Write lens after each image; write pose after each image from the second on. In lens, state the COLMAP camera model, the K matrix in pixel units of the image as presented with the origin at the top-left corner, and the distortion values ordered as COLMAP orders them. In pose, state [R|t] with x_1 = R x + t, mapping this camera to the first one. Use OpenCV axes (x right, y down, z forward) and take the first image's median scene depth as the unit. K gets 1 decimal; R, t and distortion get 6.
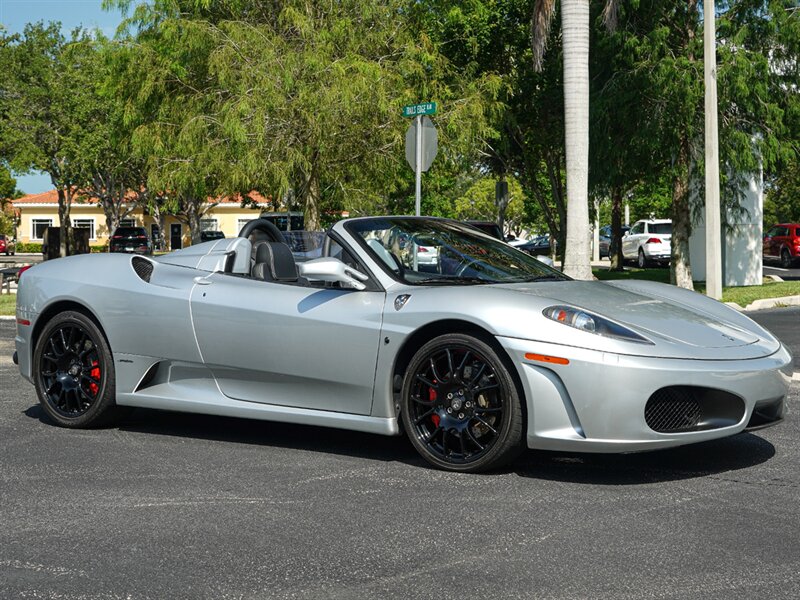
lens RADIAL K [[1364.3, 0, 399.5], [0, 1364.3, 299.6], [0, 0, 1]] dist [-0.029824, -0.011237]
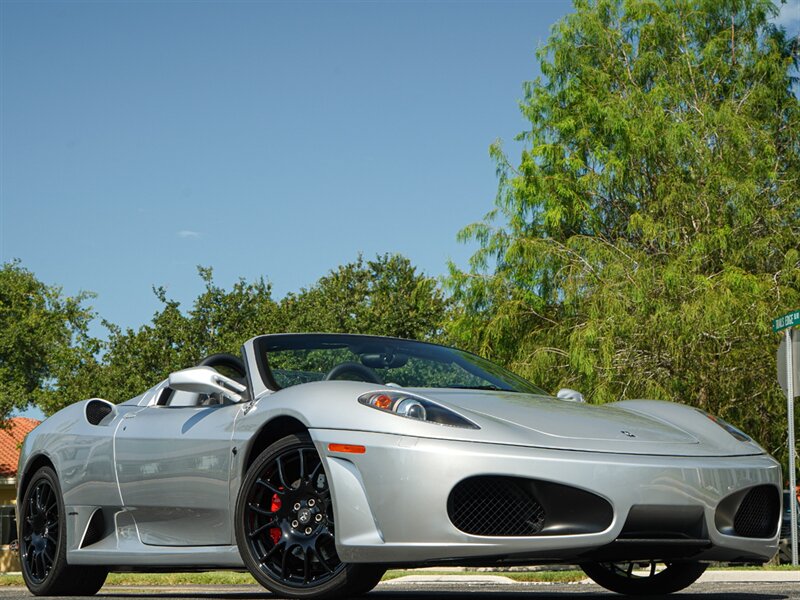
lens RADIAL K [[1636.4, 0, 380.7], [0, 1636.4, 299.2], [0, 0, 1]] dist [-0.016023, -0.051632]
pose [[0.935238, -0.062481, -0.348463, 0.423304], [-0.007236, 0.980723, -0.195268, 0.130984], [0.353947, 0.185143, 0.916757, 0.067370]]
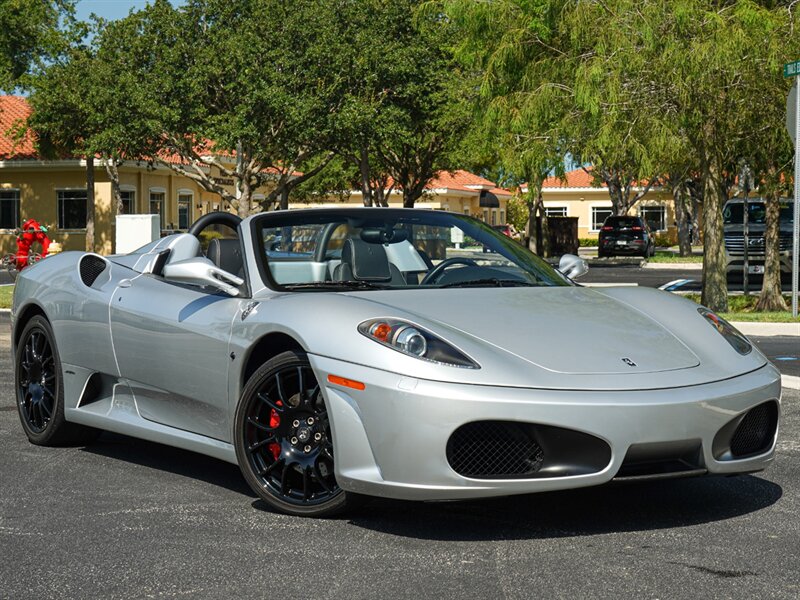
lens RADIAL K [[1673.7, 0, 401.0], [0, 1673.7, 300.1], [0, 0, 1]] dist [-0.015816, 0.031000]
pose [[0.939951, 0.013047, -0.341061, 0.426619], [-0.014017, 0.999902, -0.000381, -0.005585], [0.341022, 0.005139, 0.940041, 0.051459]]
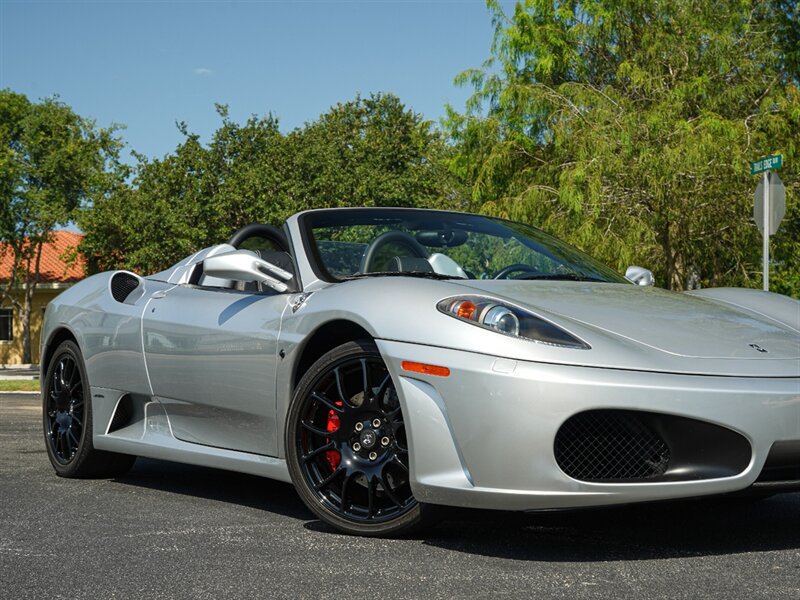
lens RADIAL K [[1384.0, 0, 389.8], [0, 1384.0, 300.3], [0, 0, 1]] dist [-0.022955, 0.072224]
pose [[0.940647, -0.014272, -0.339087, 0.288206], [-0.011579, 0.997184, -0.074093, 0.053670], [0.339190, 0.073622, 0.937833, 0.300075]]
